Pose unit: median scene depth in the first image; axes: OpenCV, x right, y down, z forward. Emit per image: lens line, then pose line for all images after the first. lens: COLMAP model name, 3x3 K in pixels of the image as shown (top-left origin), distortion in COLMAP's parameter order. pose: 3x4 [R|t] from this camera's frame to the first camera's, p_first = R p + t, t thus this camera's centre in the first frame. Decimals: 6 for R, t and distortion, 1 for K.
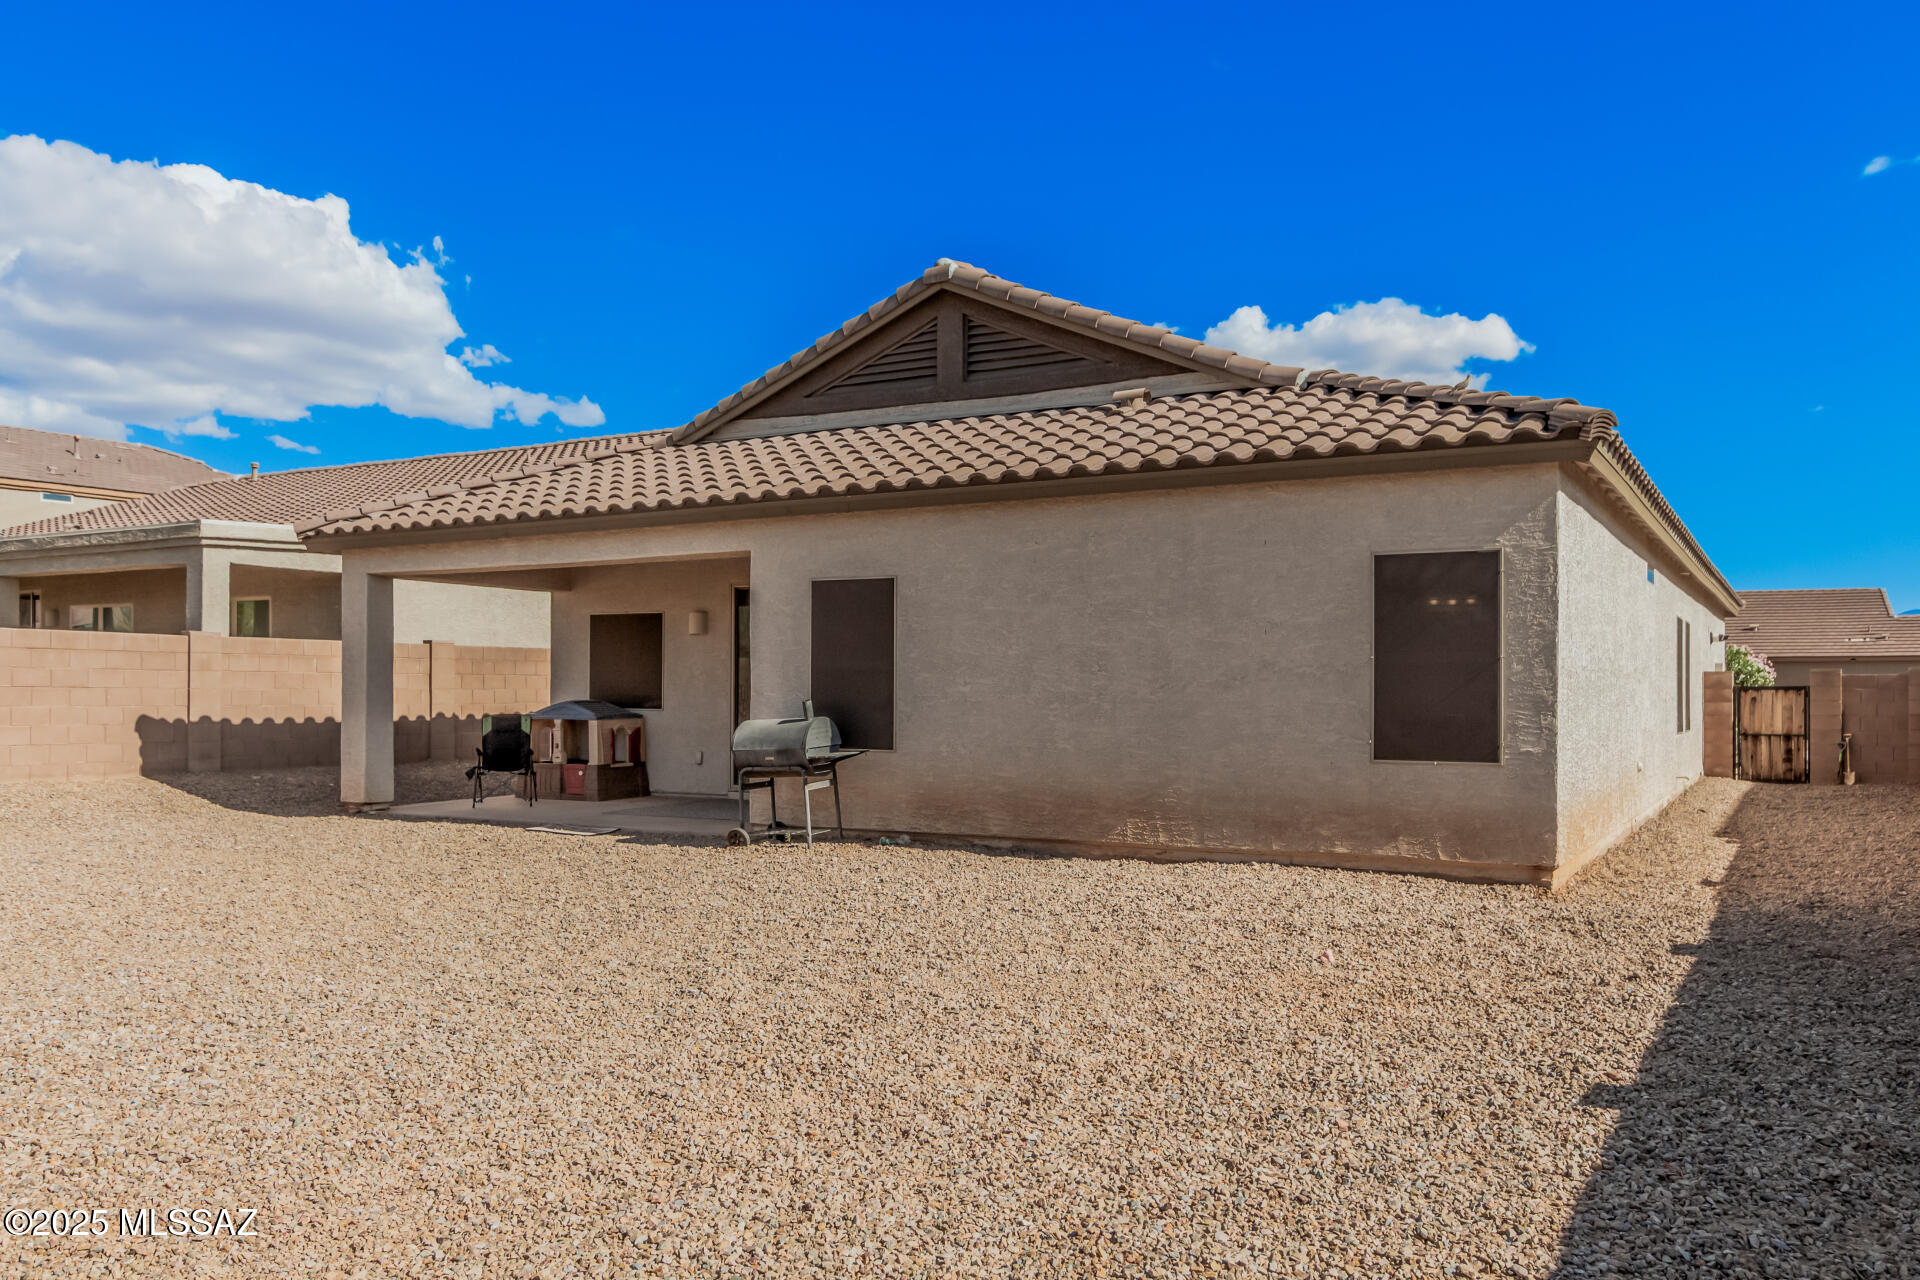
lens RADIAL K [[1434.4, 0, 997.4], [0, 1434.4, 686.4], [0, 0, 1]] dist [-0.001489, -0.000602]
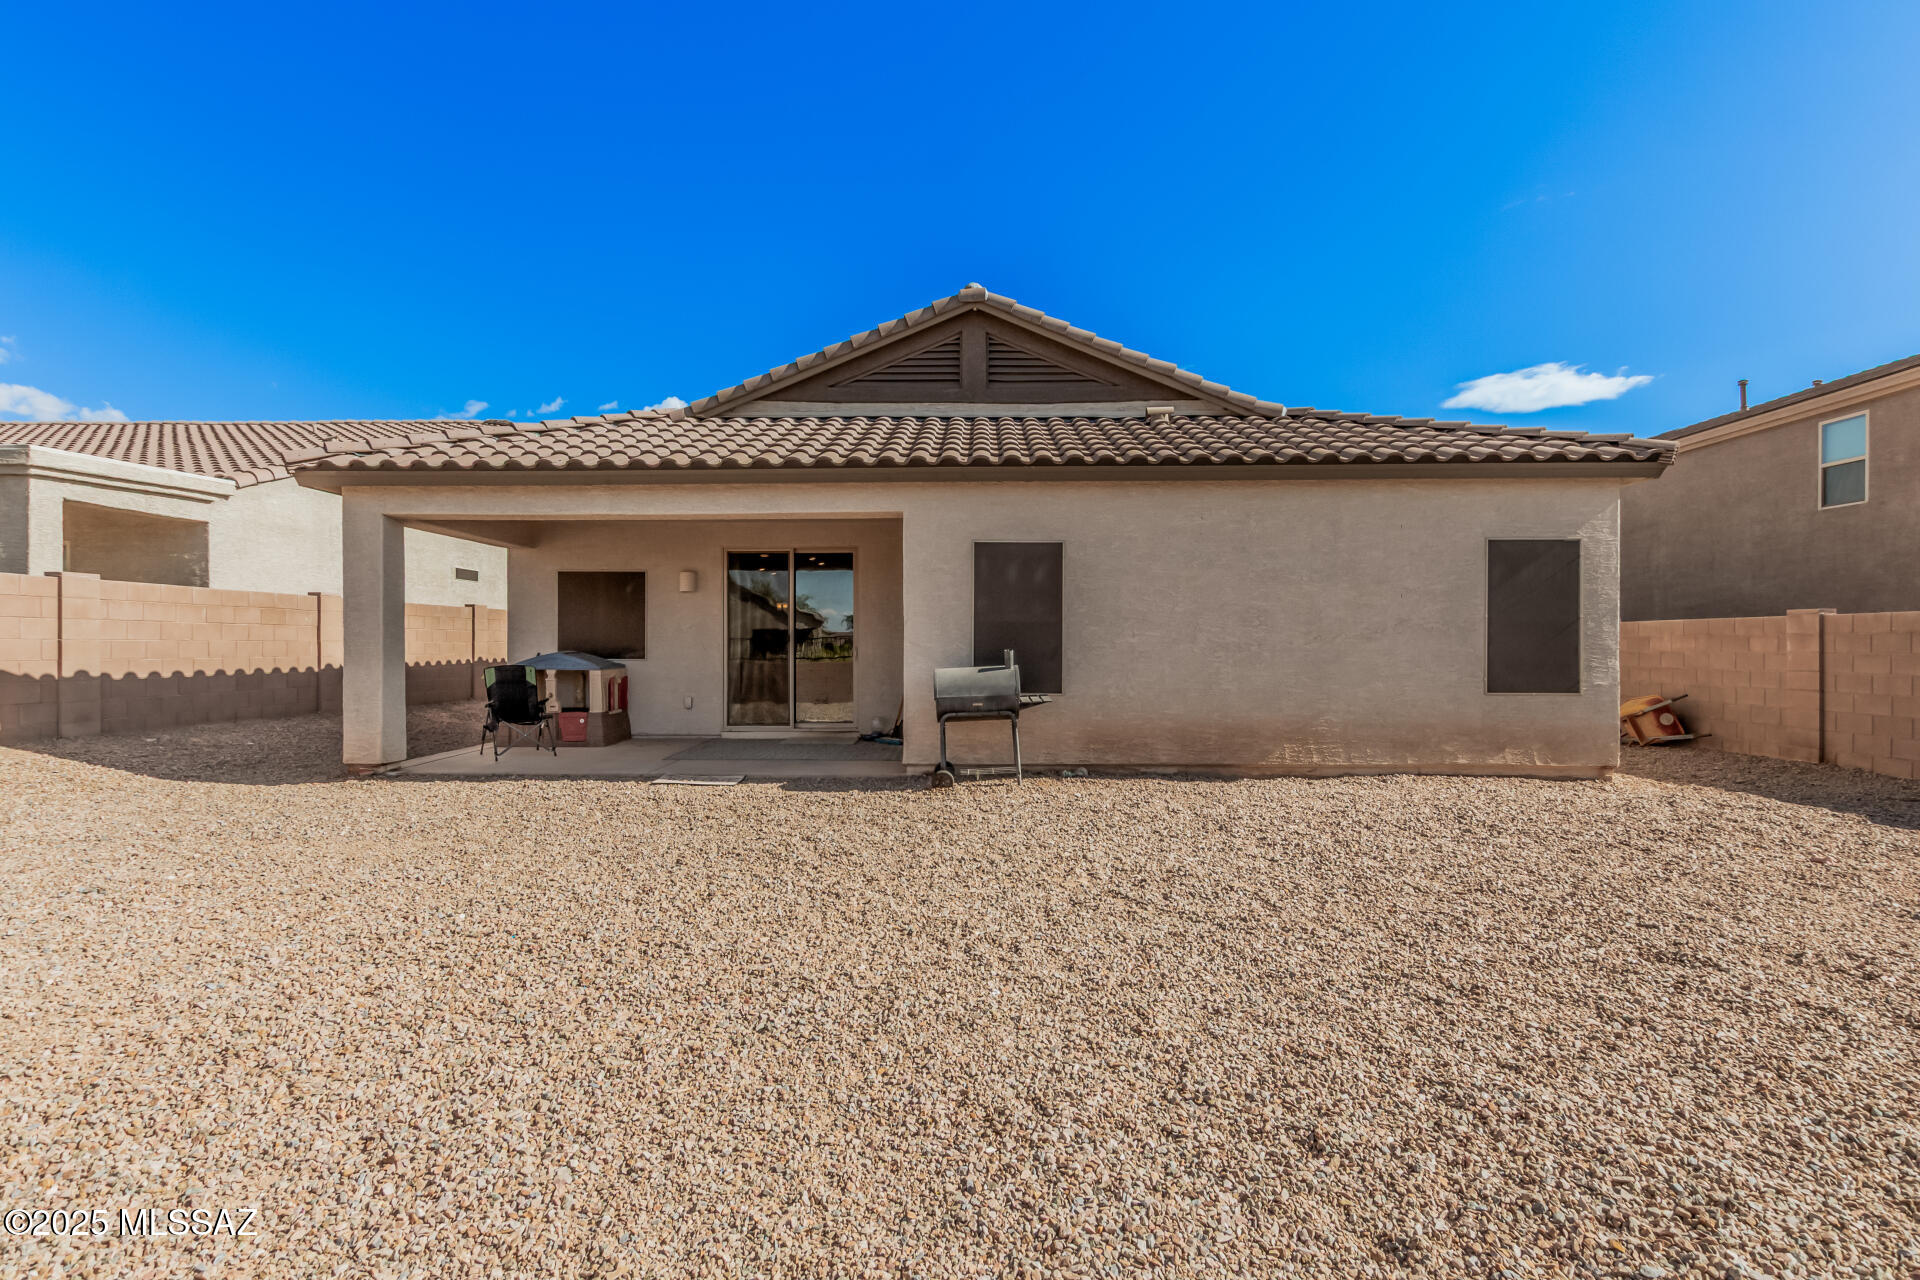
lens RADIAL K [[883.8, 0, 966.5], [0, 883.8, 647.0], [0, 0, 1]] dist [0.005650, -0.001687]
pose [[0.890690, -0.001766, 0.454608, -0.457433], [-0.001163, 0.999980, 0.006163, 0.003269], [-0.454610, -0.006018, 0.890670, 0.405919]]
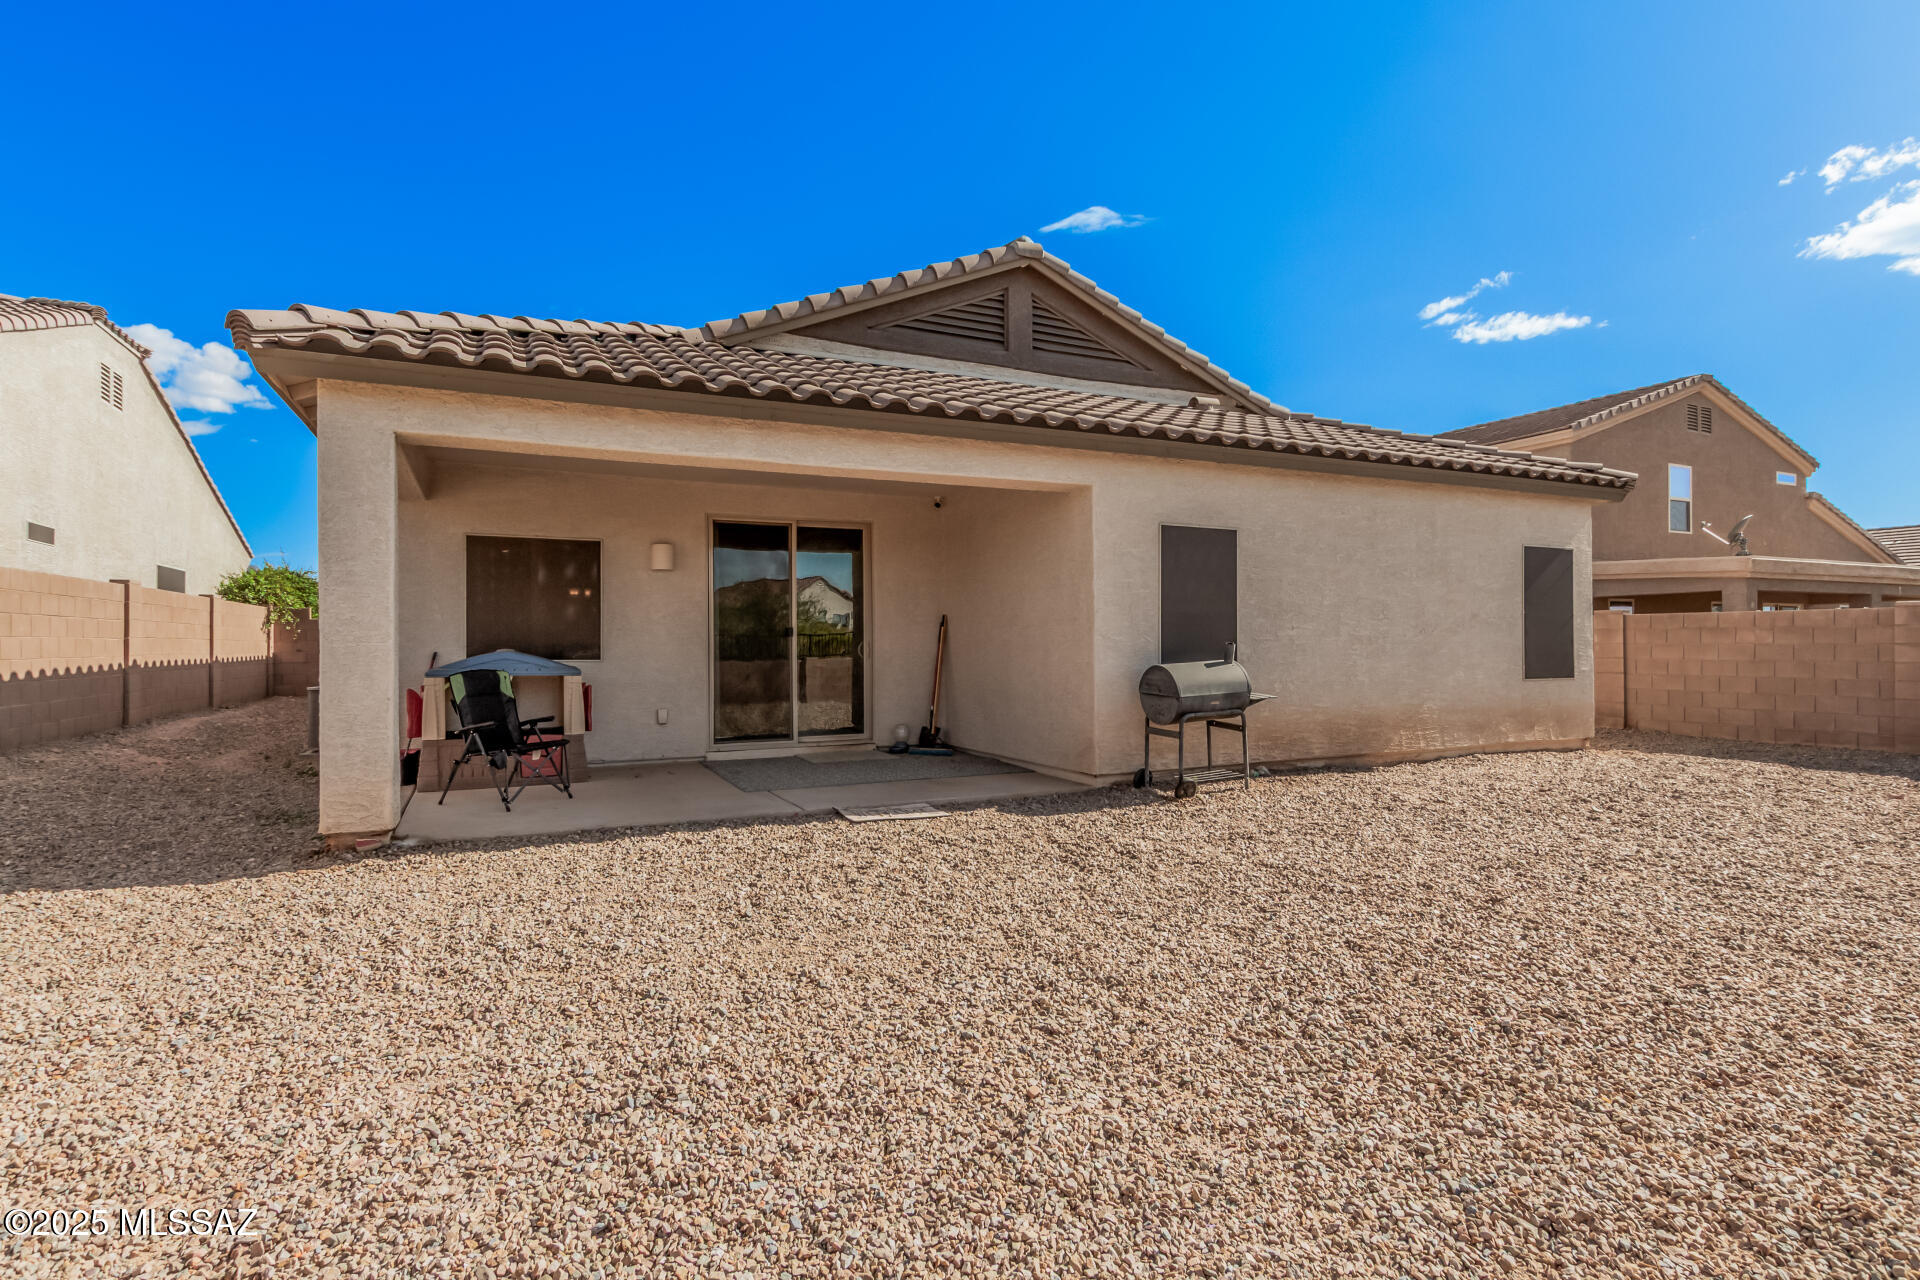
lens RADIAL K [[924.7, 0, 951.7], [0, 924.7, 635.0], [0, 0, 1]] dist [-0.002120, -0.000206]
pose [[0.601827, 0.003058, 0.798620, -0.754083], [0.000996, 0.999989, -0.004580, 0.006585], [-0.798626, 0.003552, 0.601818, 0.748596]]
